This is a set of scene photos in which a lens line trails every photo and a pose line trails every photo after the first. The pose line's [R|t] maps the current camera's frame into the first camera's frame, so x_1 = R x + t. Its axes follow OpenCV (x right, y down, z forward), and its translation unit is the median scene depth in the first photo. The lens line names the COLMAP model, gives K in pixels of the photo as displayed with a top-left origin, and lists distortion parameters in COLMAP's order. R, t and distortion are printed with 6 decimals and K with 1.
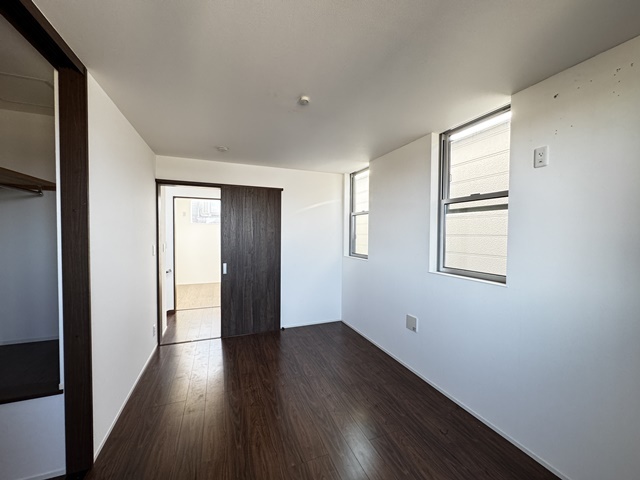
lens RADIAL K [[254.9, 0, 318.9], [0, 254.9, 239.1], [0, 0, 1]] dist [-0.004590, 0.000429]
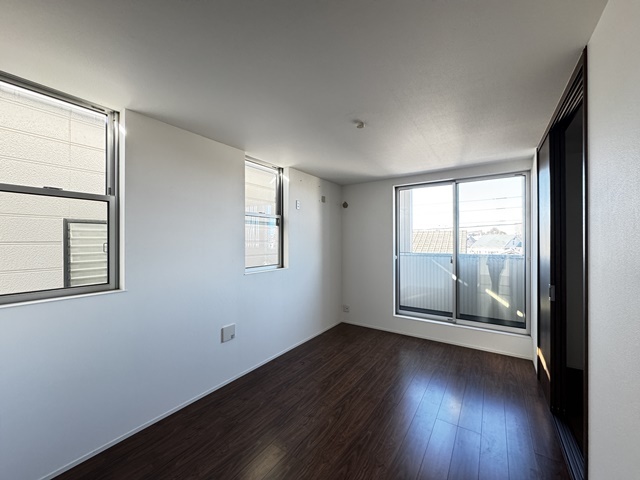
lens RADIAL K [[254.9, 0, 318.7], [0, 254.9, 239.9], [0, 0, 1]] dist [-0.004590, 0.000429]
pose [[-0.566382, 0.000336, 0.824143, -0.636203], [0.013830, 0.999863, 0.009096, -0.029061], [-0.824027, 0.016550, -0.566309, 1.280047]]
